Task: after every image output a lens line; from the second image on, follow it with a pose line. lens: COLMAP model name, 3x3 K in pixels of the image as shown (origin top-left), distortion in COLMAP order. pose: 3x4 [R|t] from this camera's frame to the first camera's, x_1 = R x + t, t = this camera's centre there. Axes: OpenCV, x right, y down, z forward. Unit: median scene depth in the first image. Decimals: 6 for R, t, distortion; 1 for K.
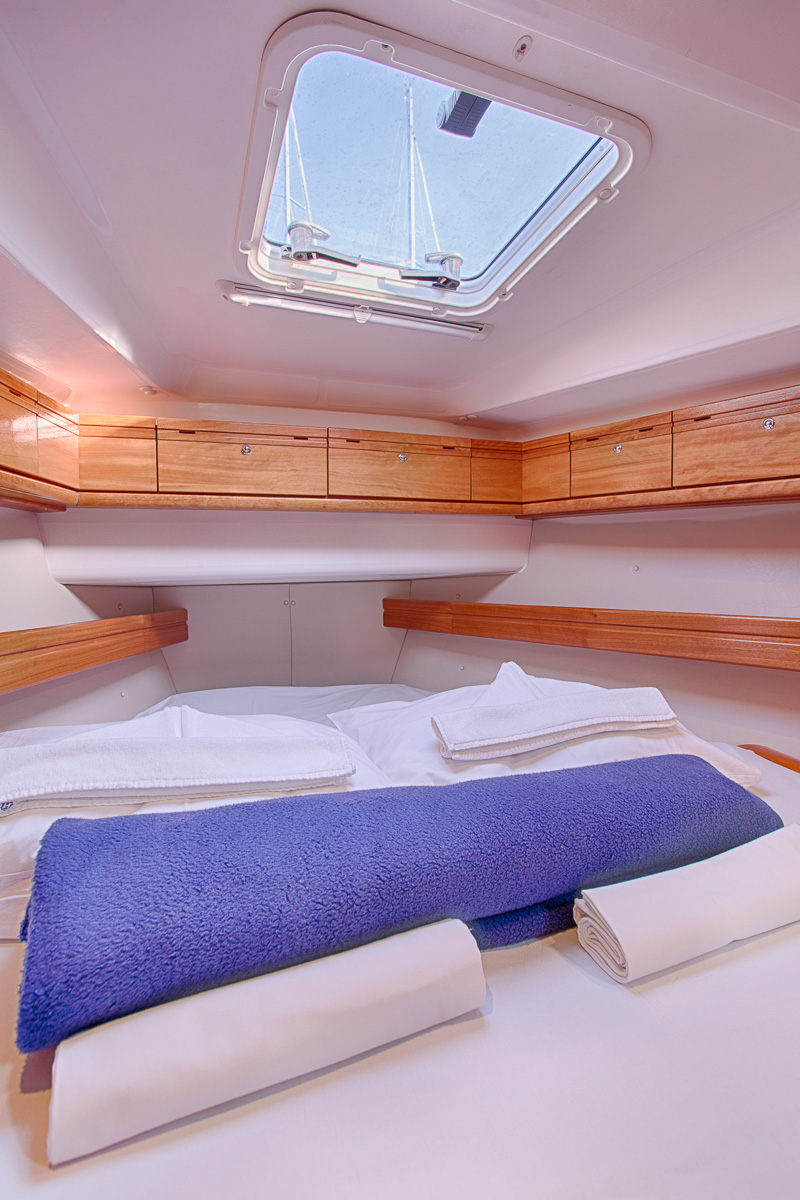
lens RADIAL K [[586.0, 0, 402.9], [0, 586.0, 594.4], [0, 0, 1]] dist [-0.062974, 0.028423]
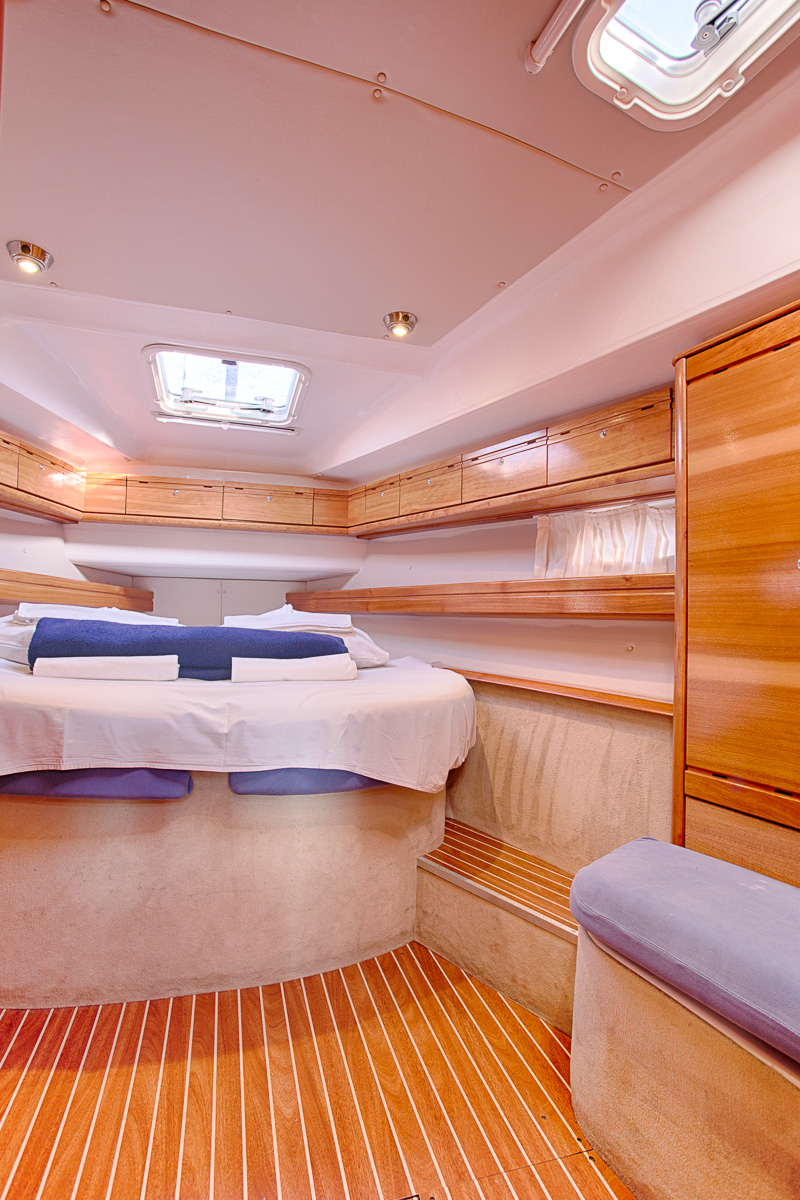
lens RADIAL K [[590.0, 0, 395.9], [0, 590.0, 583.7], [0, 0, 1]] dist [-0.062459, 0.034635]
pose [[0.996649, 0.028718, -0.076594, 0.557105], [-0.035858, 0.994970, -0.093537, 0.177931], [0.073522, 0.095970, 0.992665, -0.723083]]
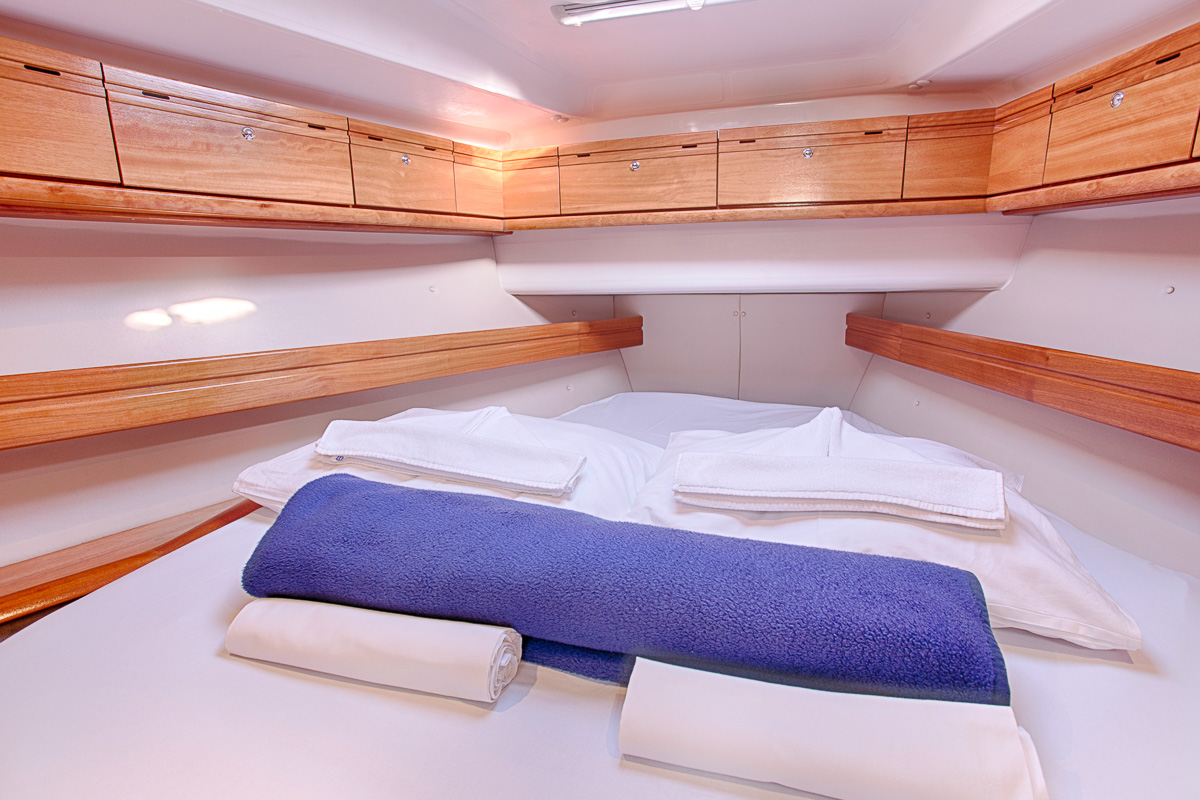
lens RADIAL K [[590.0, 0, 600.0], [0, 590.0, 400.0], [0, 0, 1]] dist [-0.062459, 0.034635]
pose [[0.780493, 0.131743, -0.611125, 0.357876], [-0.015928, 0.981417, 0.191226, -0.041432], [0.624961, -0.139517, 0.768088, 0.120185]]
